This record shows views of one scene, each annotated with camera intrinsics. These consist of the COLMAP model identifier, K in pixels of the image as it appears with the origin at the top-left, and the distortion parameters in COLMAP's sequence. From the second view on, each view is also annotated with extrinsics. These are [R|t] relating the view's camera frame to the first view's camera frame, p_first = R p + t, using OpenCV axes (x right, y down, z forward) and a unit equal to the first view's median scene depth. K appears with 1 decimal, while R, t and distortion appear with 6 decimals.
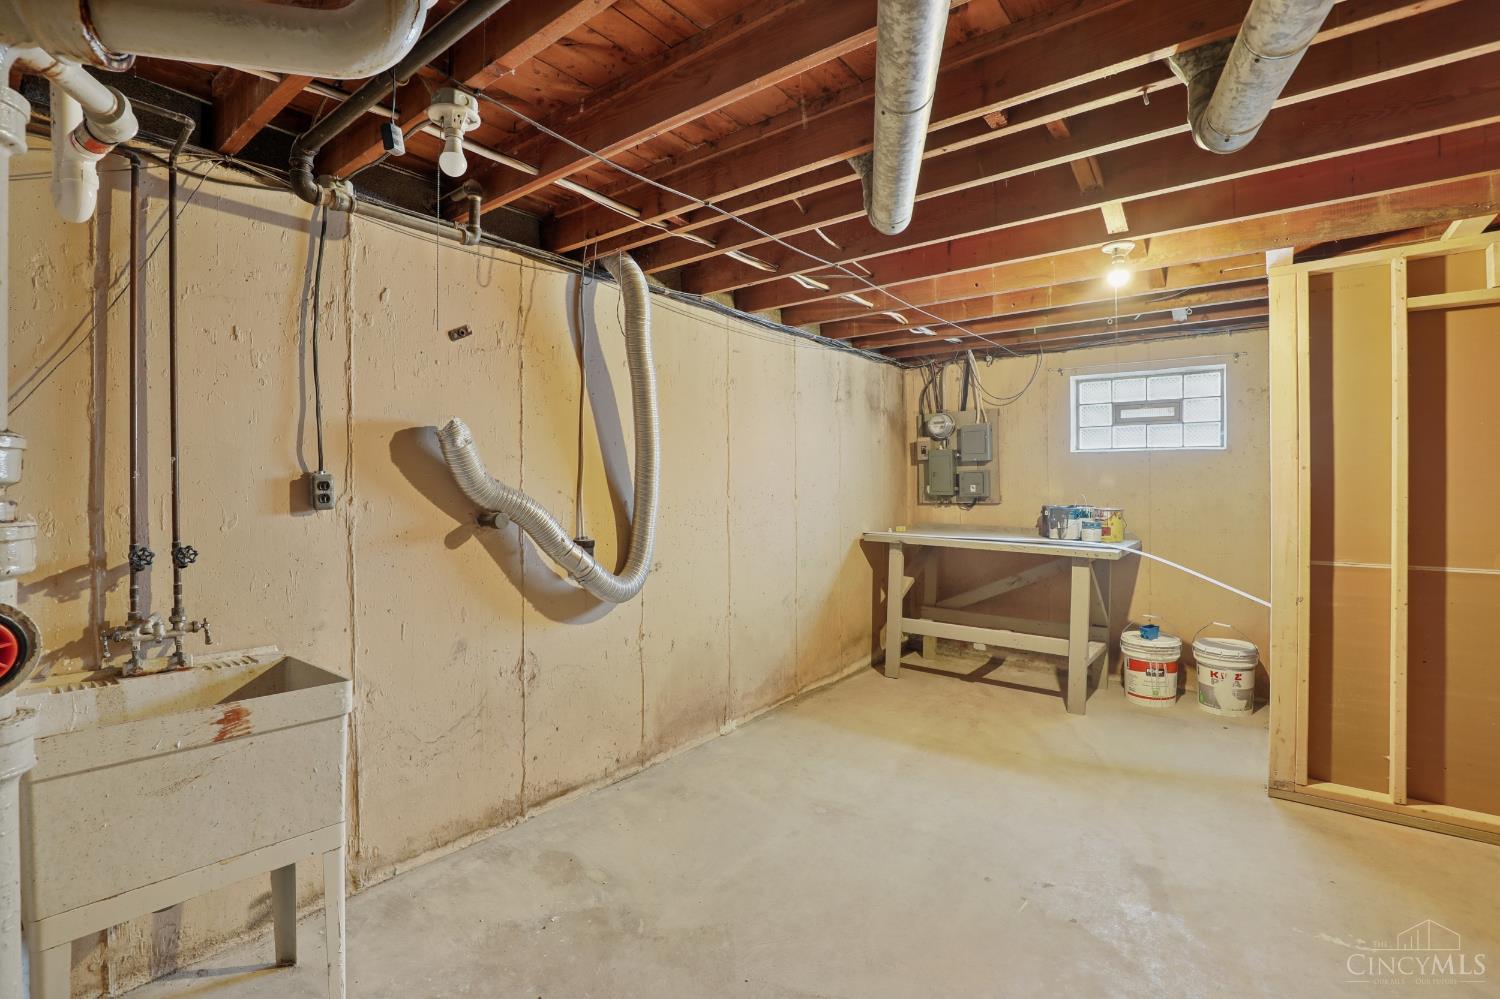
lens RADIAL K [[694.9, 0, 755.3], [0, 694.9, 490.5], [0, 0, 1]] dist [-0.029683, 0.005635]
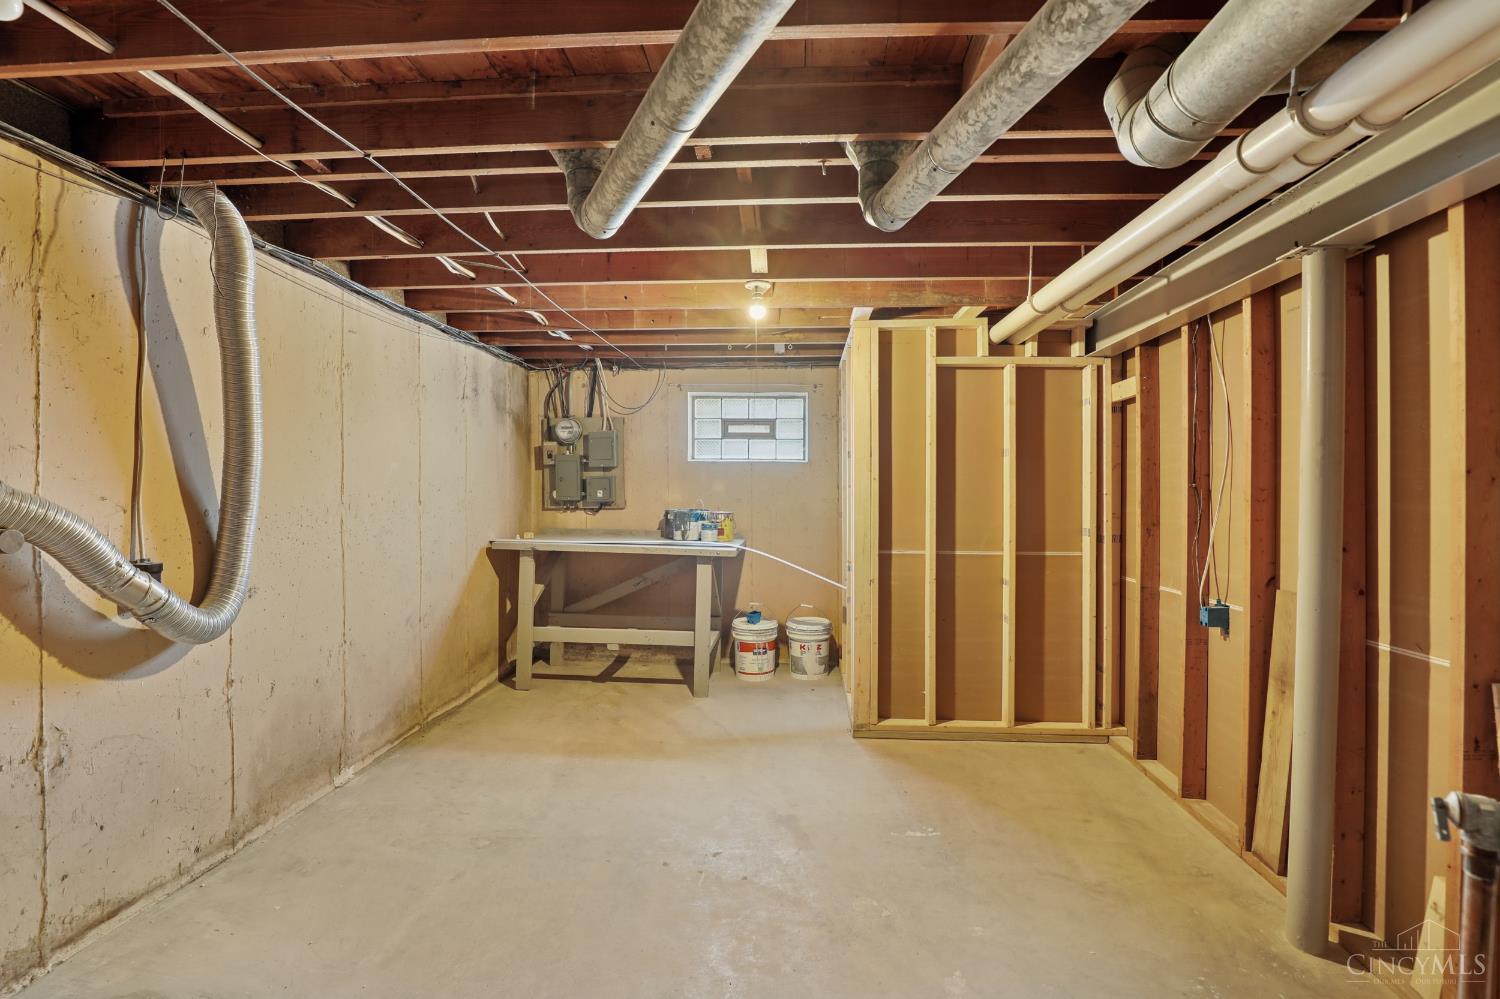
lens RADIAL K [[694.9, 0, 751.4], [0, 694.9, 496.4], [0, 0, 1]] dist [-0.029683, 0.005635]
pose [[0.828509, 0.000203, 0.559975, -0.120173], [-0.001858, 0.999995, 0.002386, -0.002943], [-0.559972, -0.003017, 0.828506, 0.039160]]
